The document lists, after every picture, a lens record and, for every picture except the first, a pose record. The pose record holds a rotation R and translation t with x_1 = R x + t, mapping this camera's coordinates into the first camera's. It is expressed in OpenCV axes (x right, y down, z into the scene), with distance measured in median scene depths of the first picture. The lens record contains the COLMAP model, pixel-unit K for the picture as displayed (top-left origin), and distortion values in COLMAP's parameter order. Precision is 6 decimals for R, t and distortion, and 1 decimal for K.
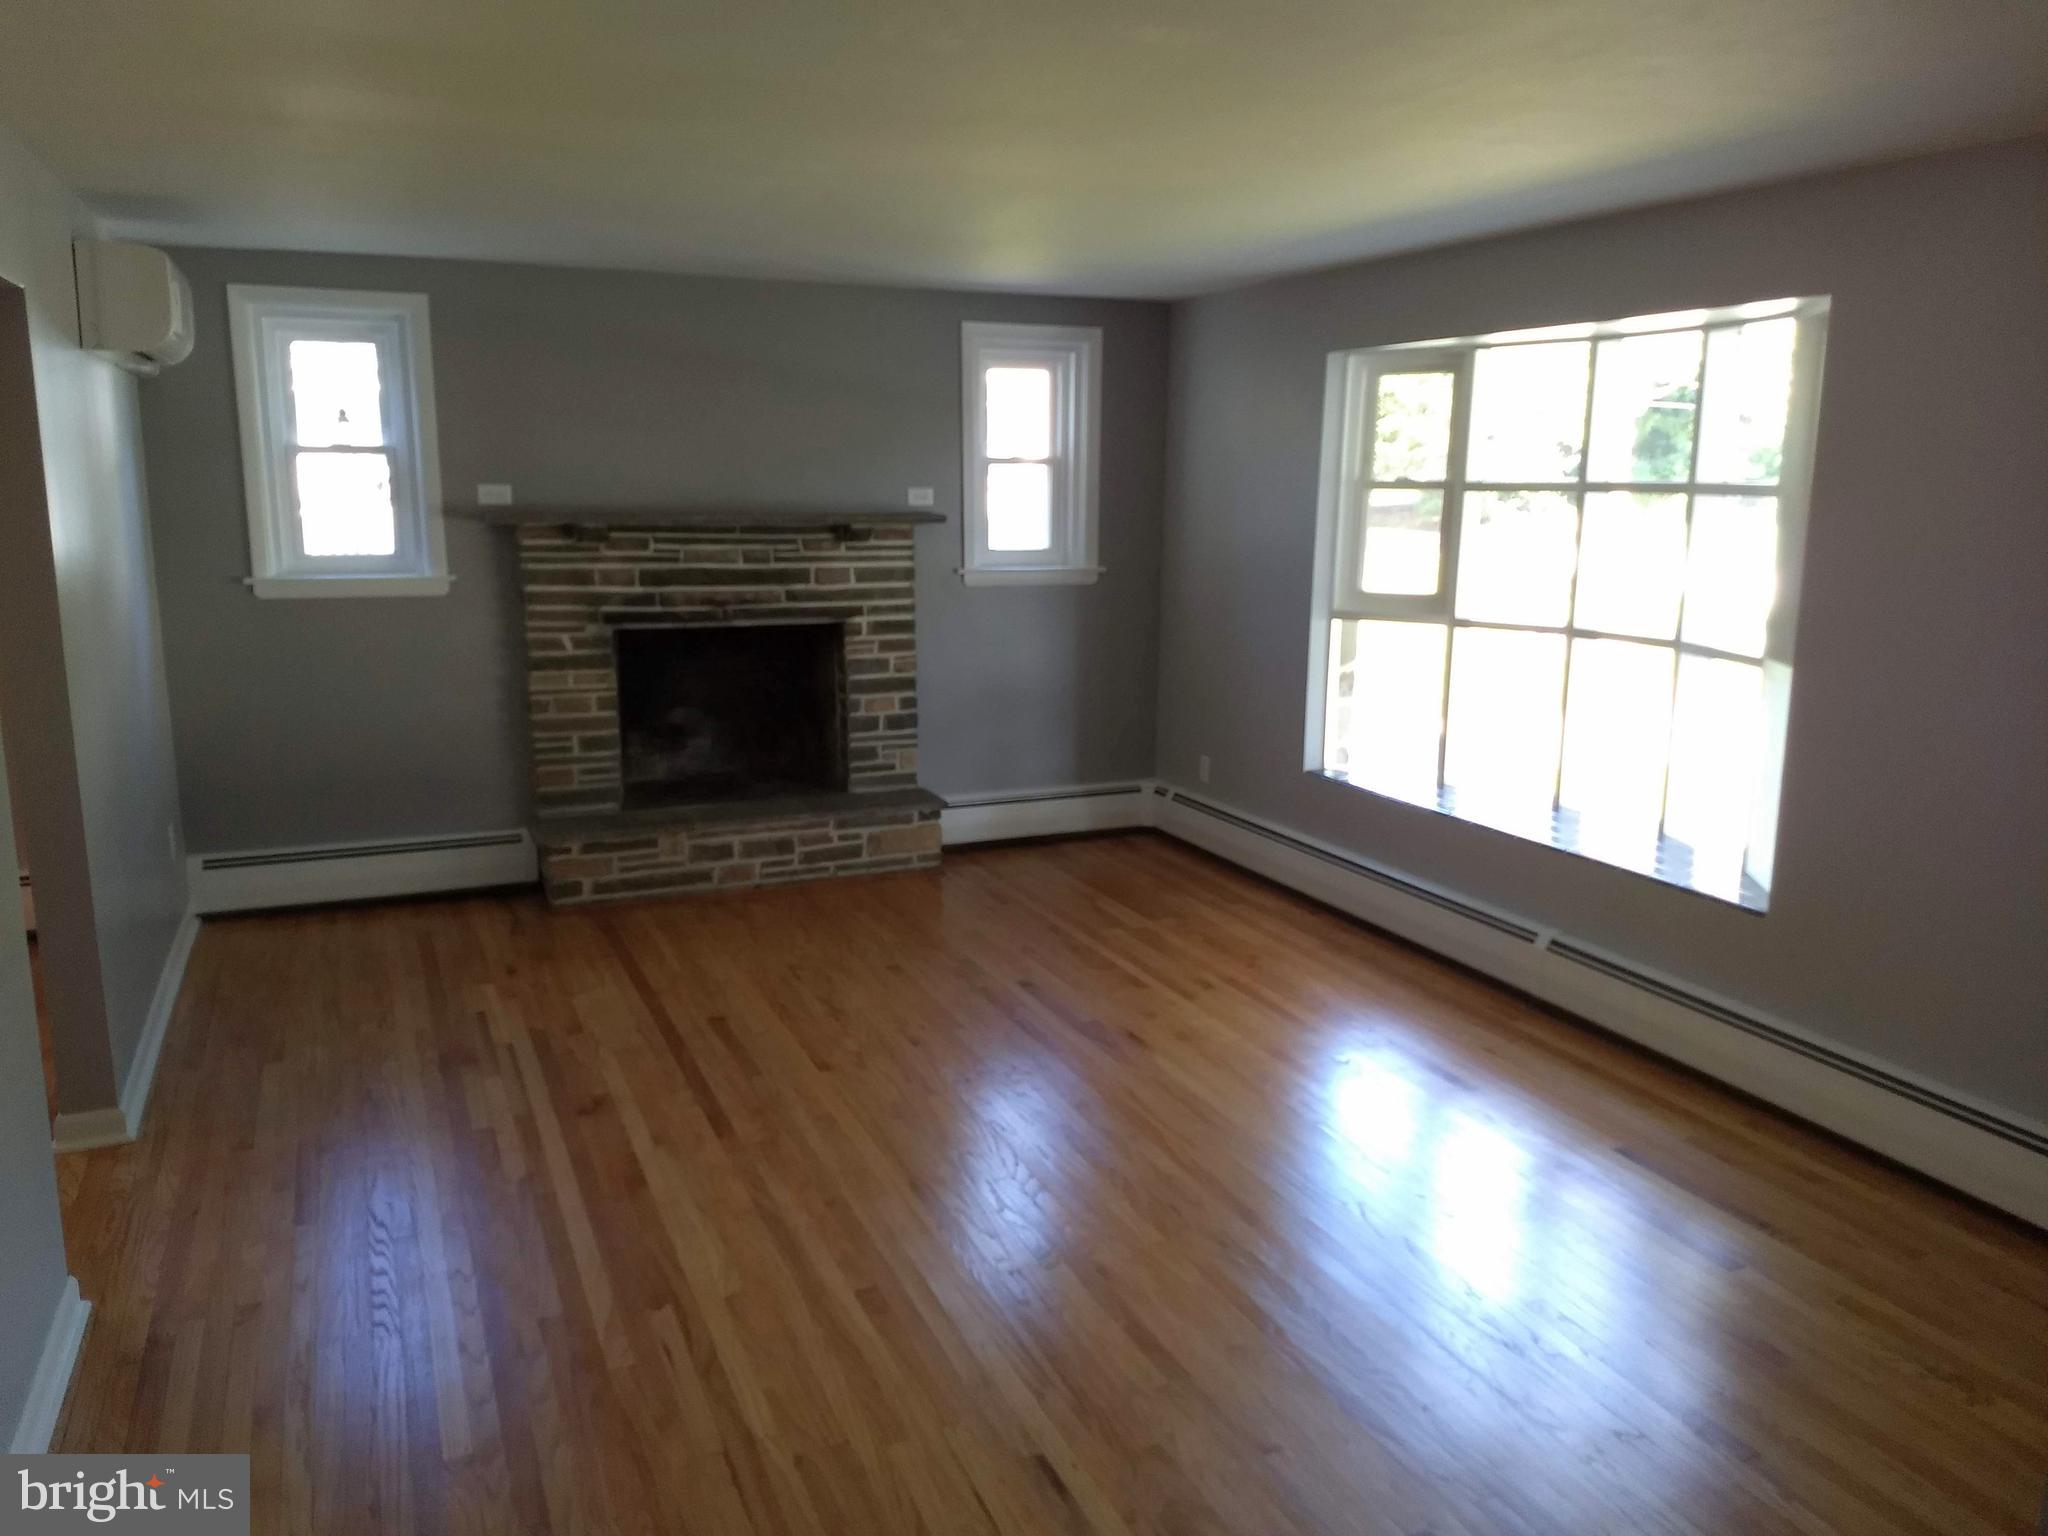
lens RADIAL K [[1553.1, 0, 1016.4], [0, 1553.1, 767.6], [0, 0, 1]] dist [0.298890, -0.639665]
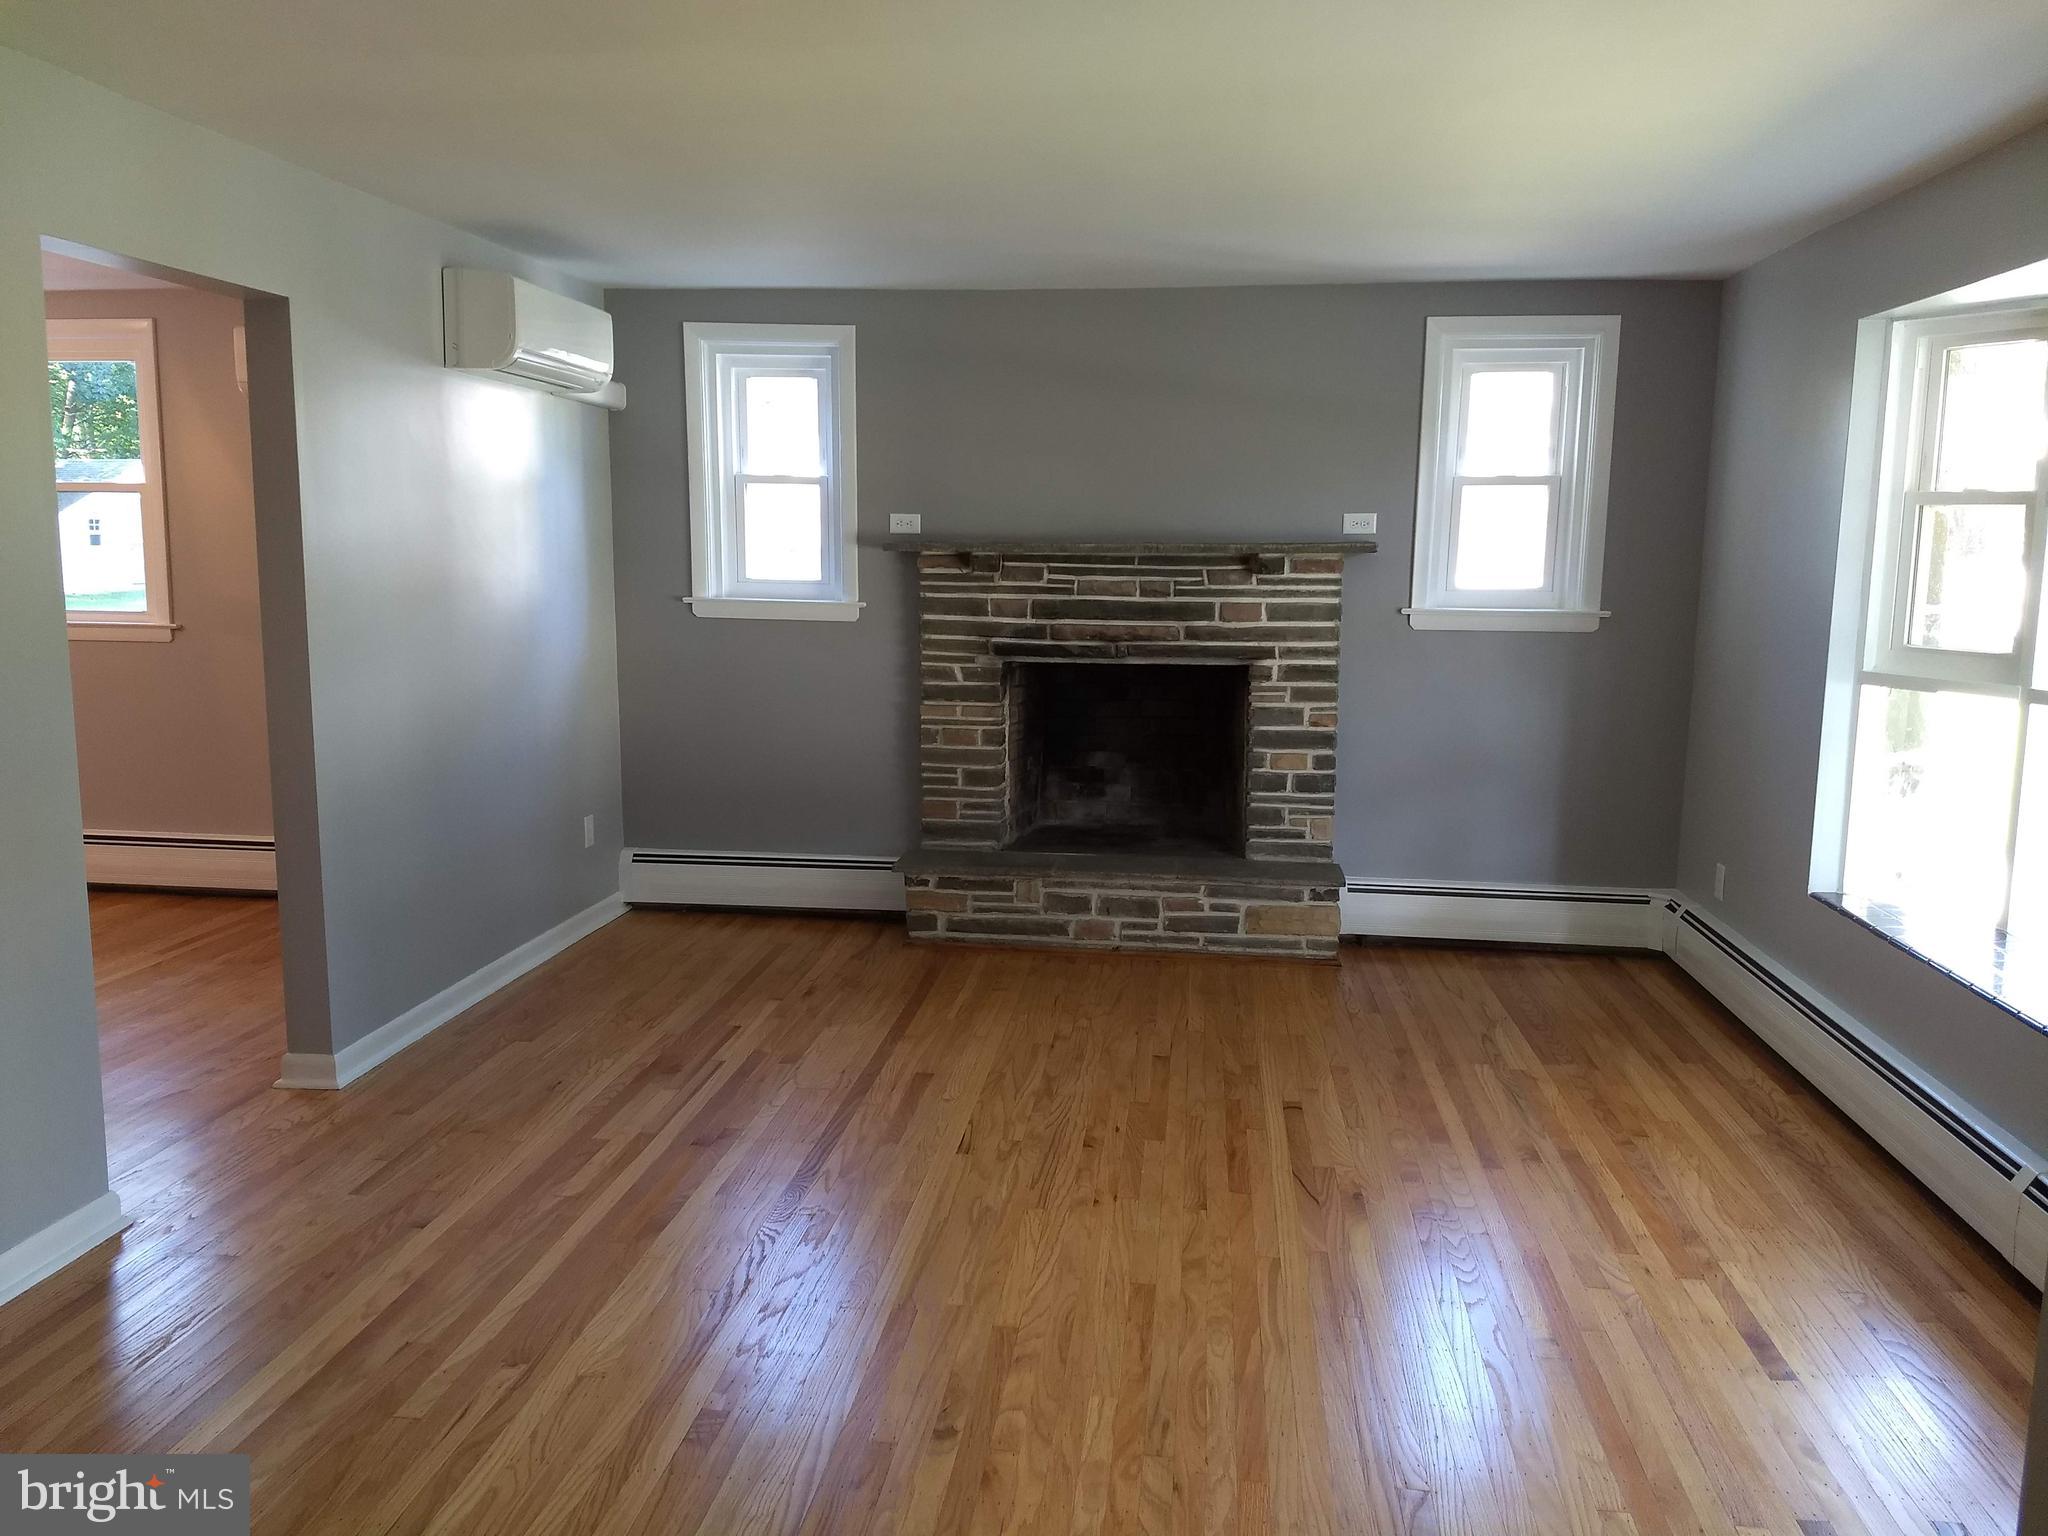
lens RADIAL K [[1553.1, 0, 1016.4], [0, 1553.1, 767.6], [0, 0, 1]] dist [0.298890, -0.639665]
pose [[0.866691, 0.075331, -0.493124, 0.219656], [-0.101752, 0.994446, -0.026919, 0.001855], [0.488357, 0.073507, 0.869542, 0.174848]]
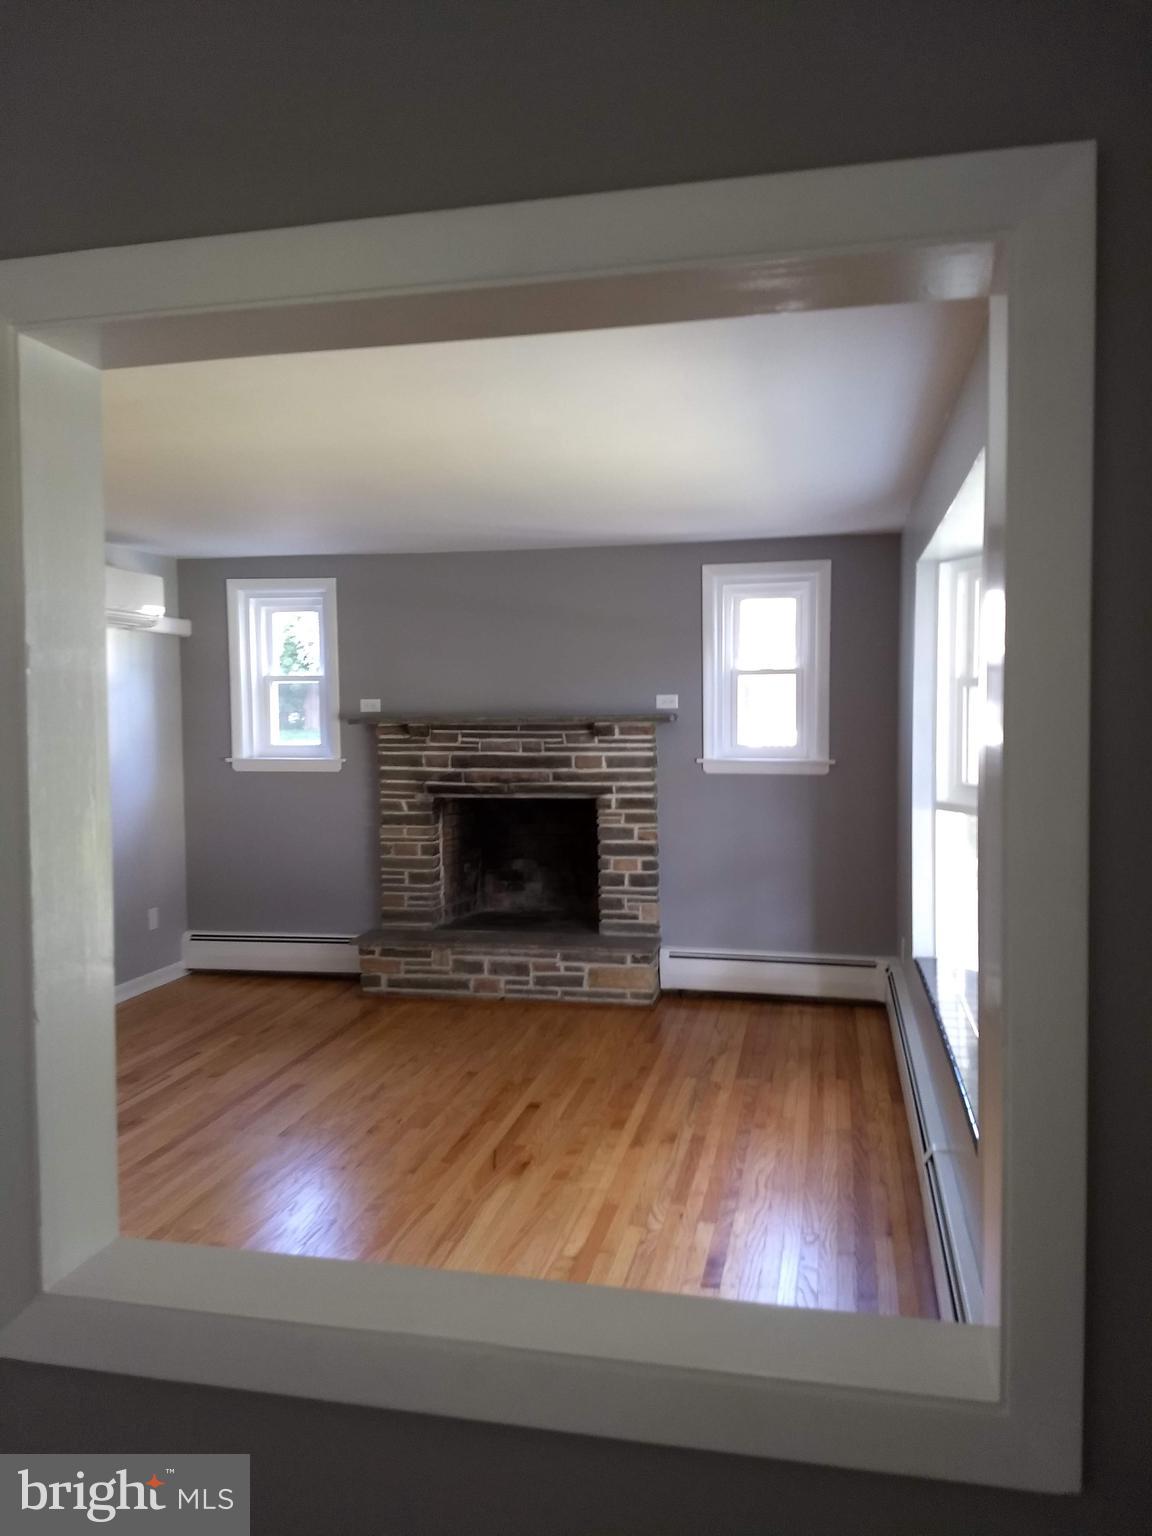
lens RADIAL K [[1164.8, 0, 571.1], [0, 1164.8, 762.4], [0, 0, 1]] dist [0.298890, -0.639665]
pose [[0.811643, 0.015522, -0.583948, 0.438431], [-0.097887, 0.989126, -0.109764, -0.015482], [0.575894, 0.146250, 0.804336, 0.220181]]
